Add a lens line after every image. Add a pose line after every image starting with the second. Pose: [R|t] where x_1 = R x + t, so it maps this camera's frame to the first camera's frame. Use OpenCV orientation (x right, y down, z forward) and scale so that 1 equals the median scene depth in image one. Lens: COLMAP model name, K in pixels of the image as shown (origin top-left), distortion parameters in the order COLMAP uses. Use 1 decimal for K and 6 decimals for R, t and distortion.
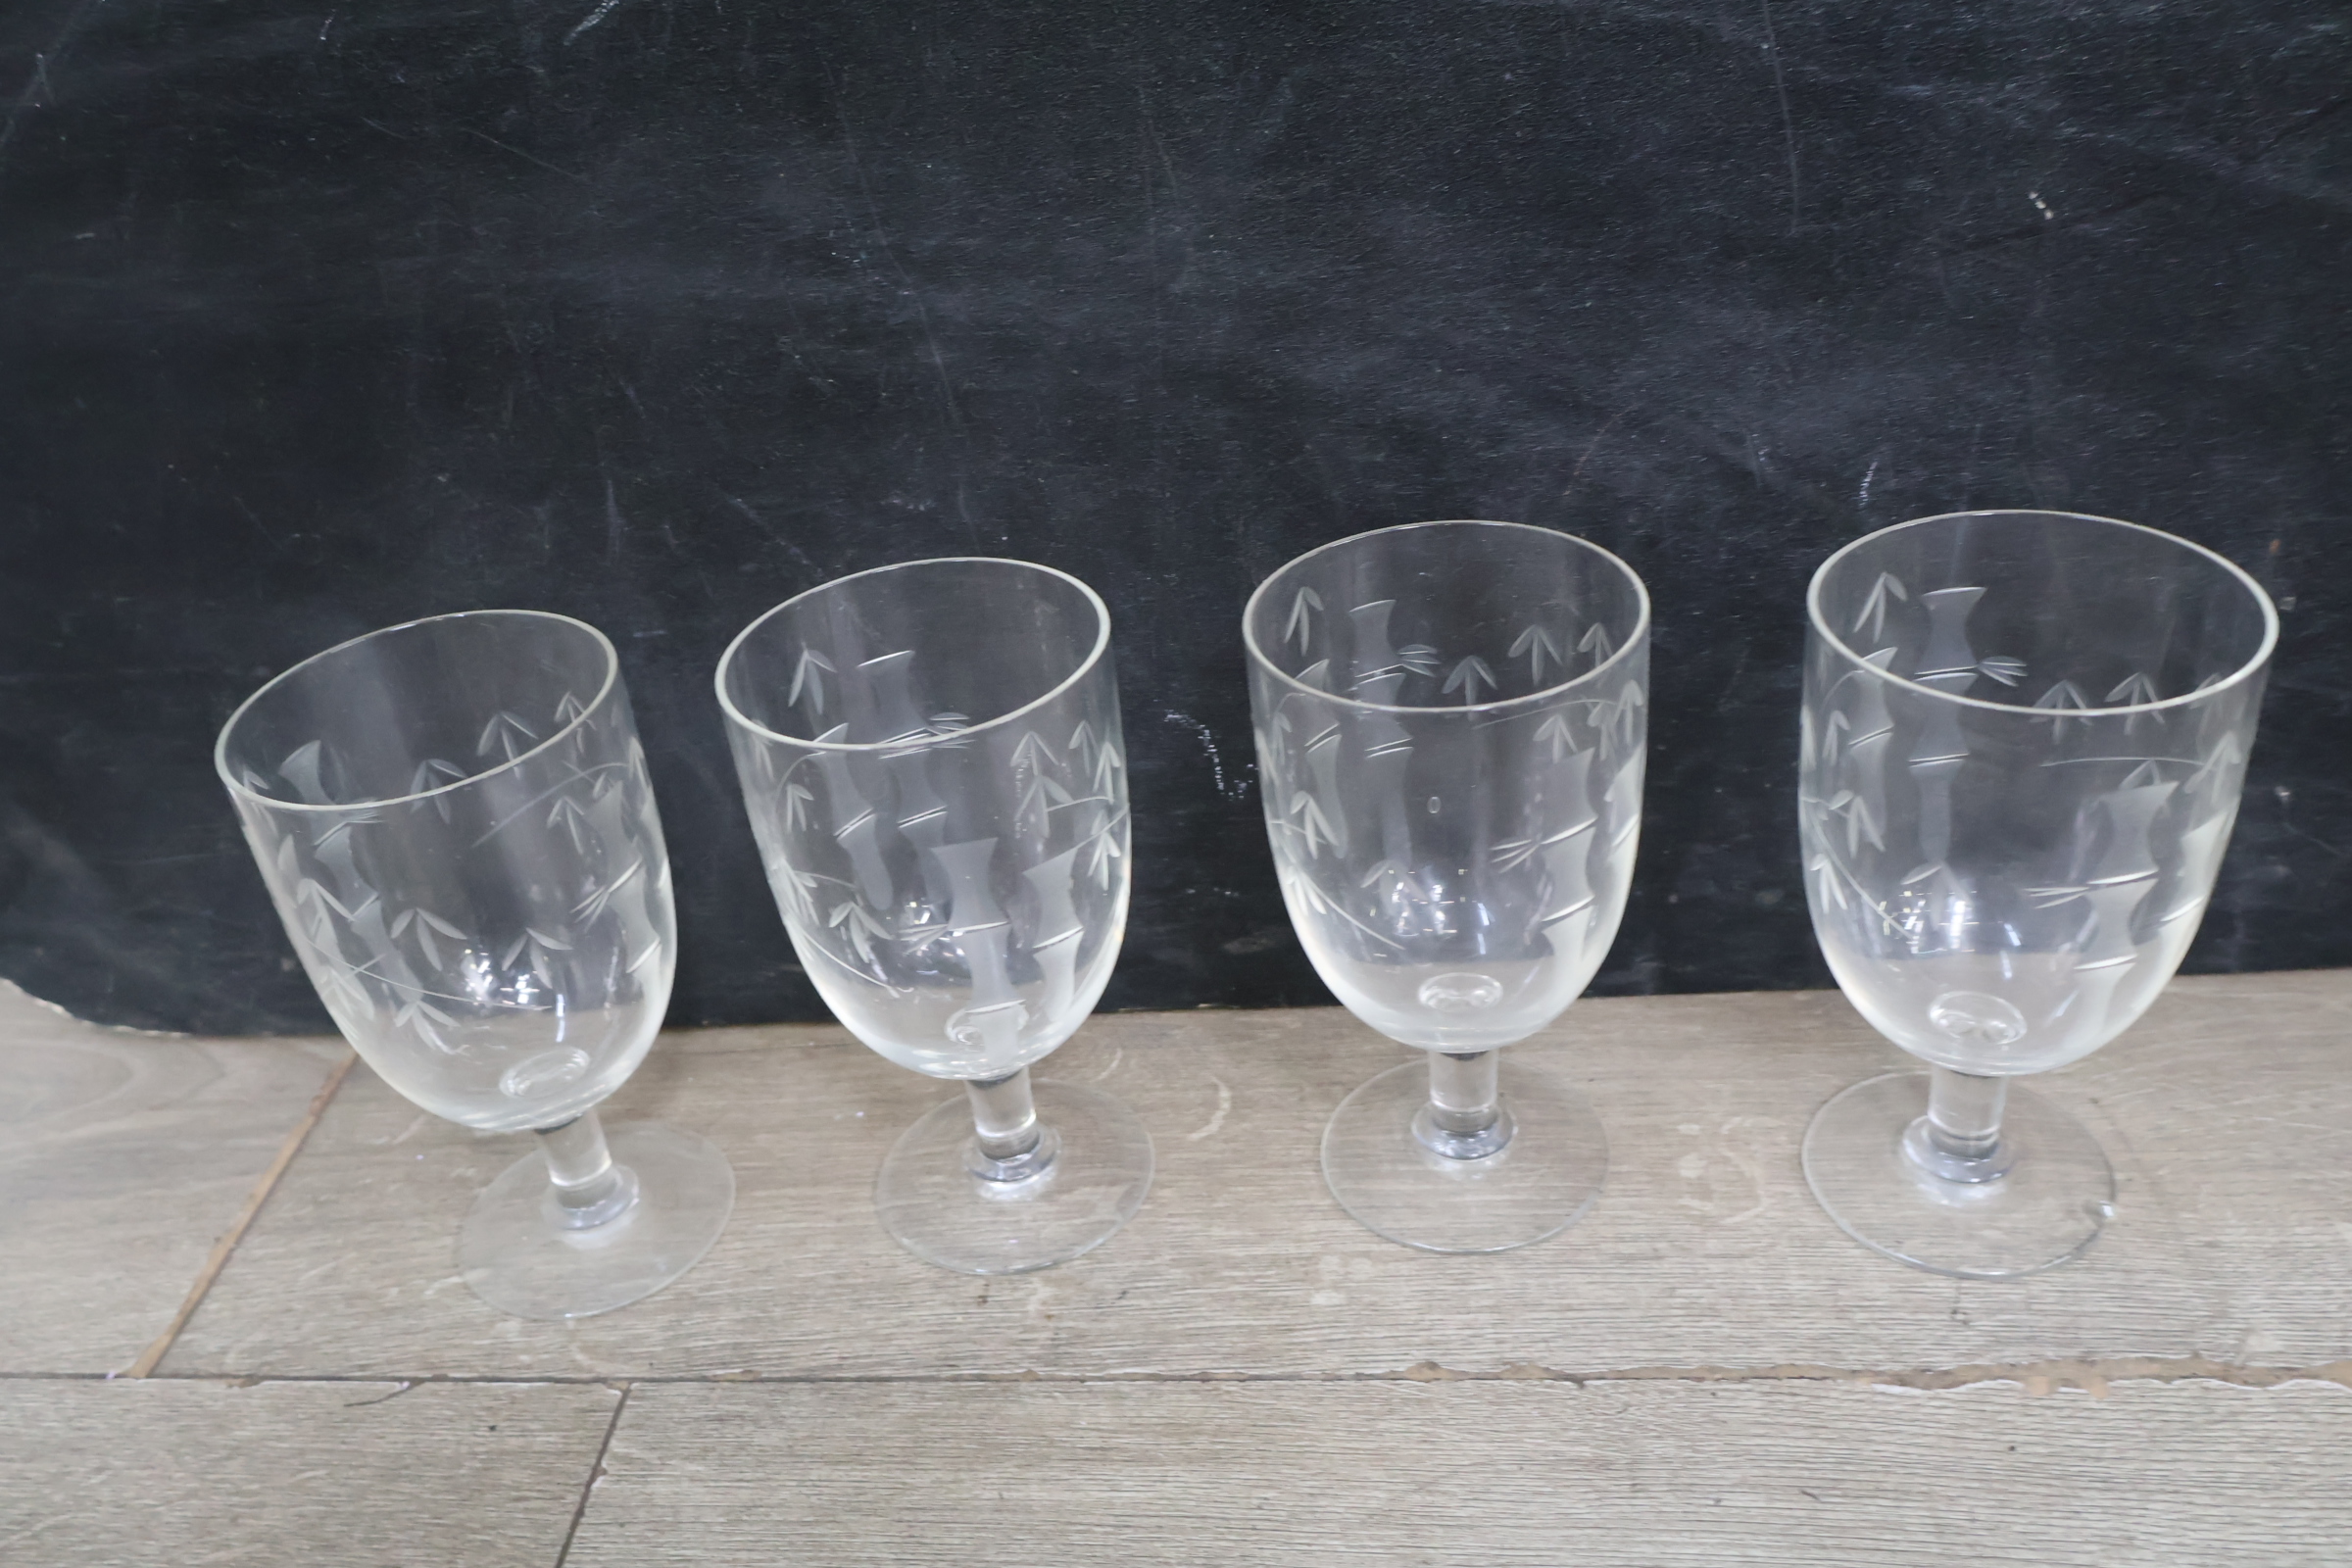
lens RADIAL K [[2100.3, 0, 1171.4], [0, 2100.3, 786.8], [0, 0, 1]] dist [0.017294, -0.006501]
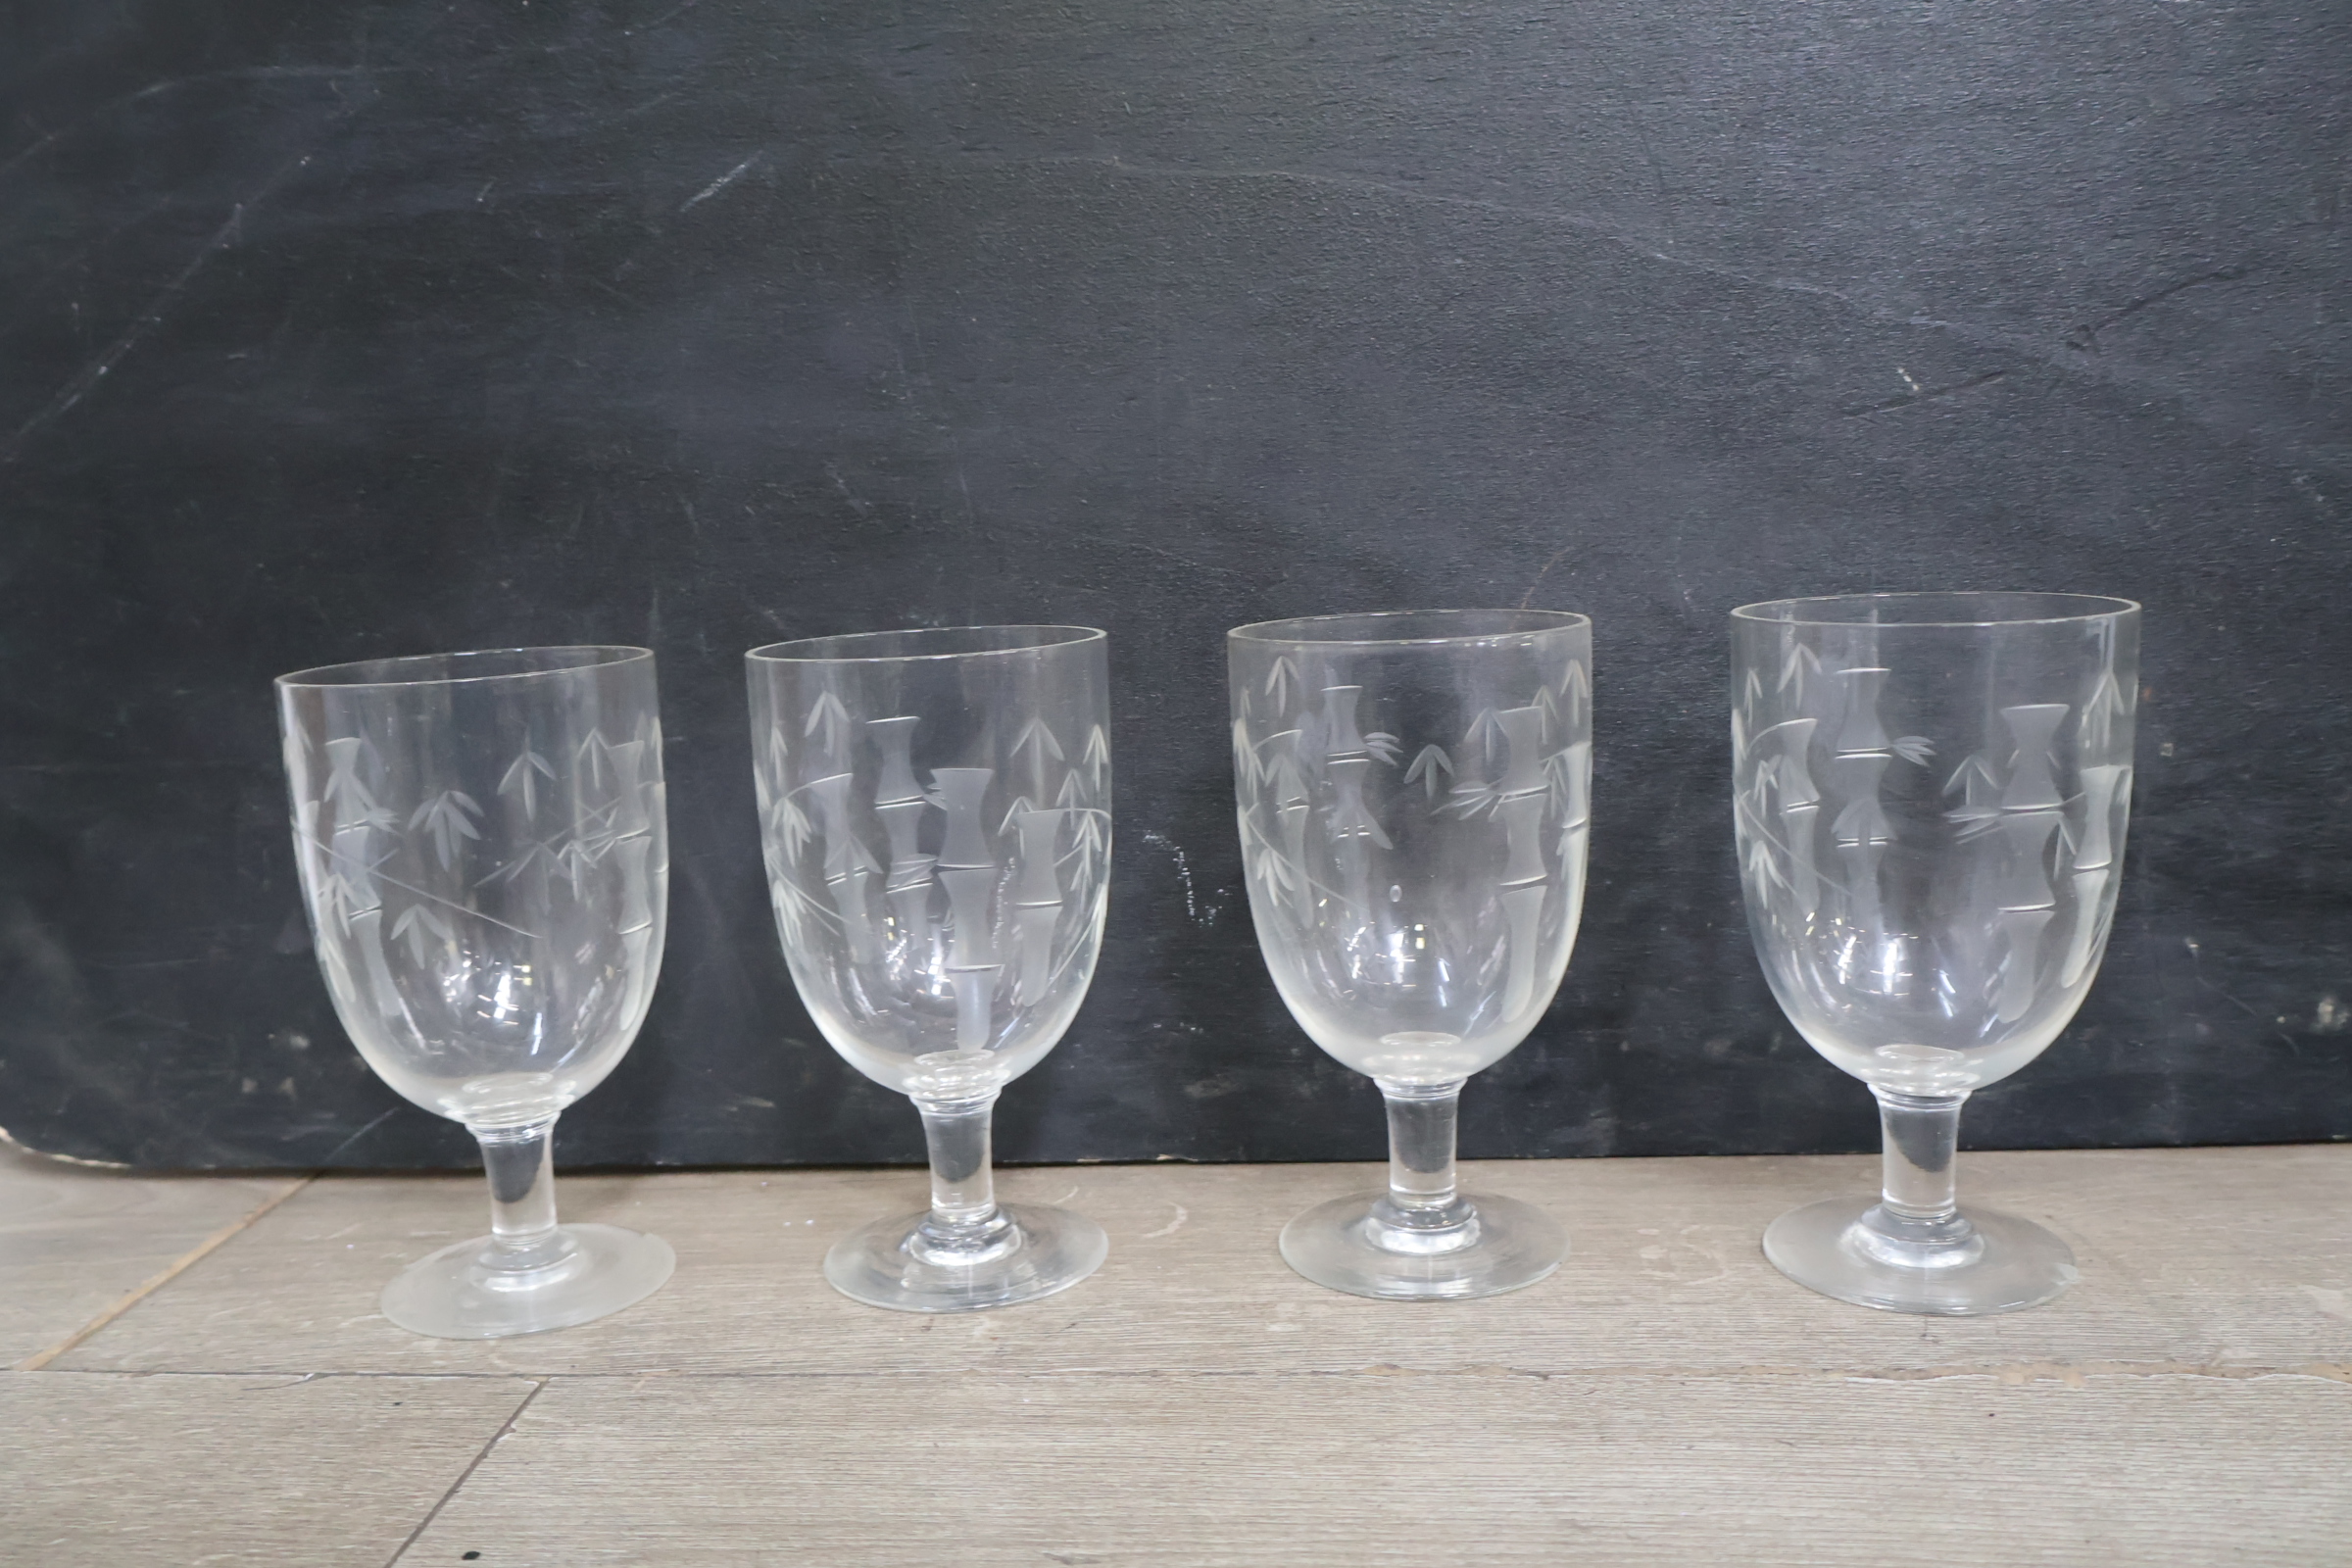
lens RADIAL K [[2100.3, 0, 1171.3], [0, 2100.3, 783.1], [0, 0, 1]] dist [0.017294, -0.006501]
pose [[0.998254, 0.057667, 0.012748, -0.004326], [-0.047989, 0.917831, -0.394061, 0.398570], [-0.034425, 0.392761, 0.918996, 0.011475]]
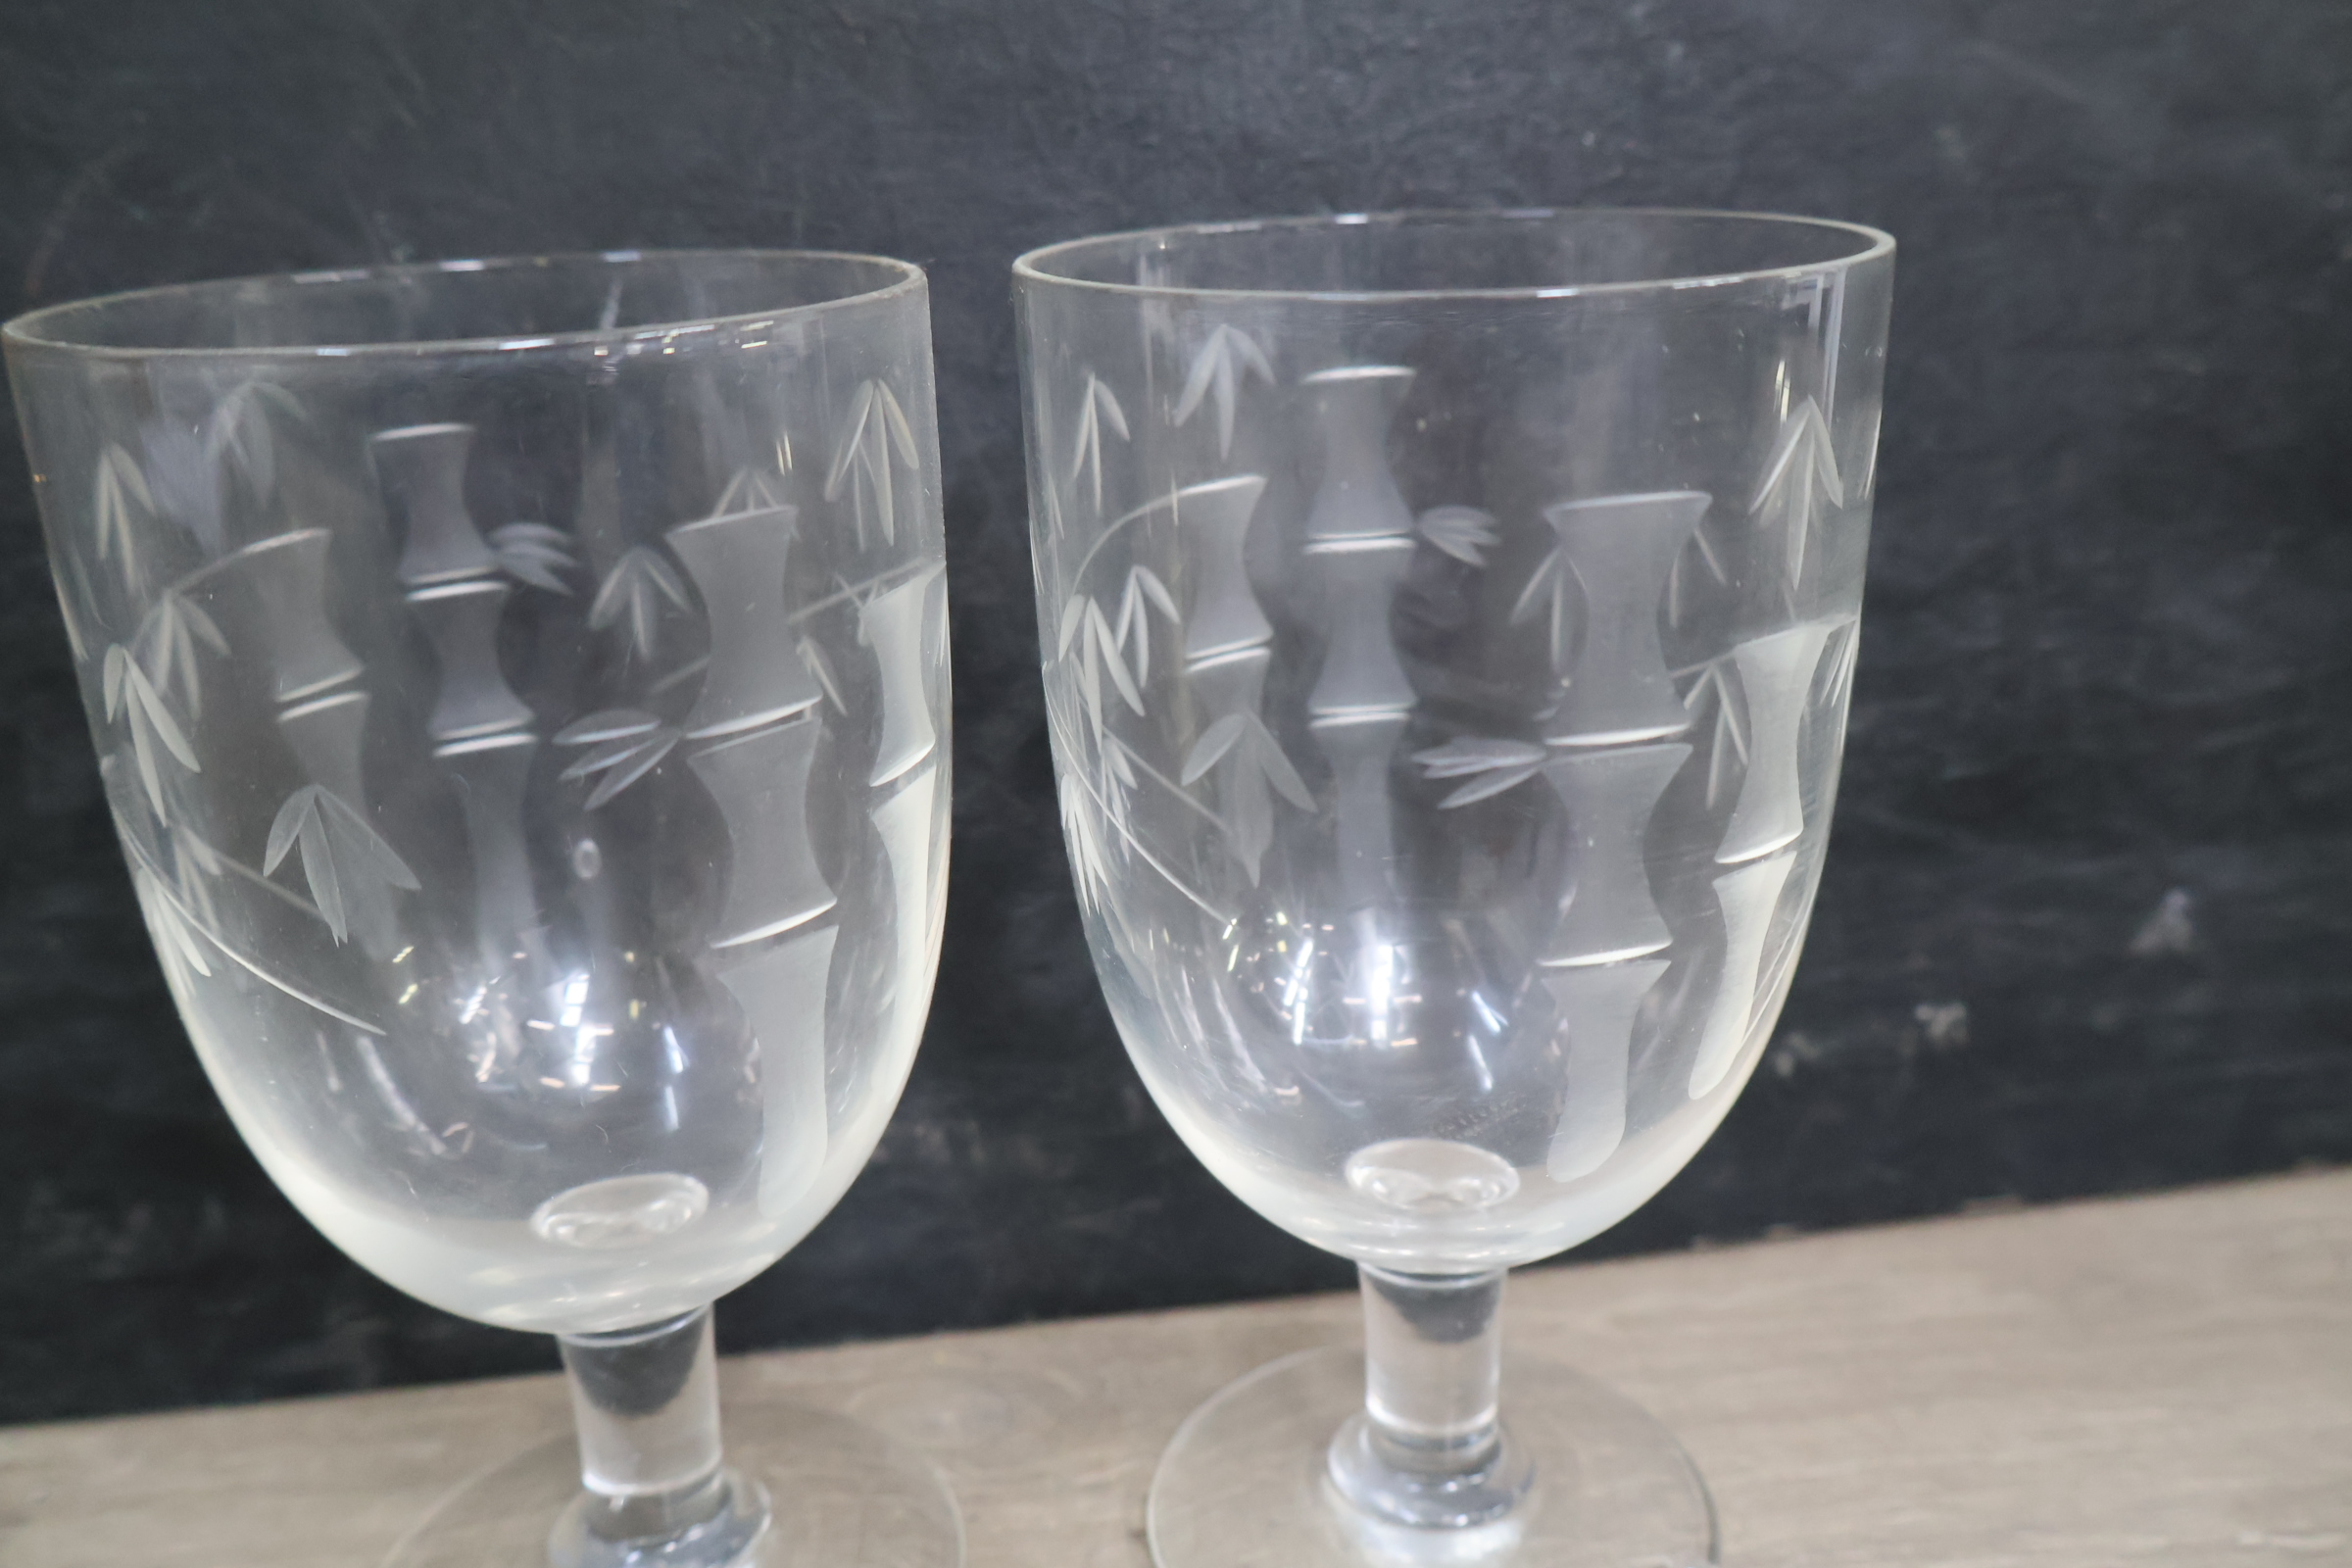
lens RADIAL K [[2100.3, 0, 1166.7], [0, 2100.3, 771.1], [0, 0, 1]] dist [0.017294, -0.006501]
pose [[0.979696, -0.001710, 0.200481, 0.366439], [0.051208, 0.968930, -0.241978, 0.101084], [-0.193838, 0.247331, 0.949344, 0.506183]]
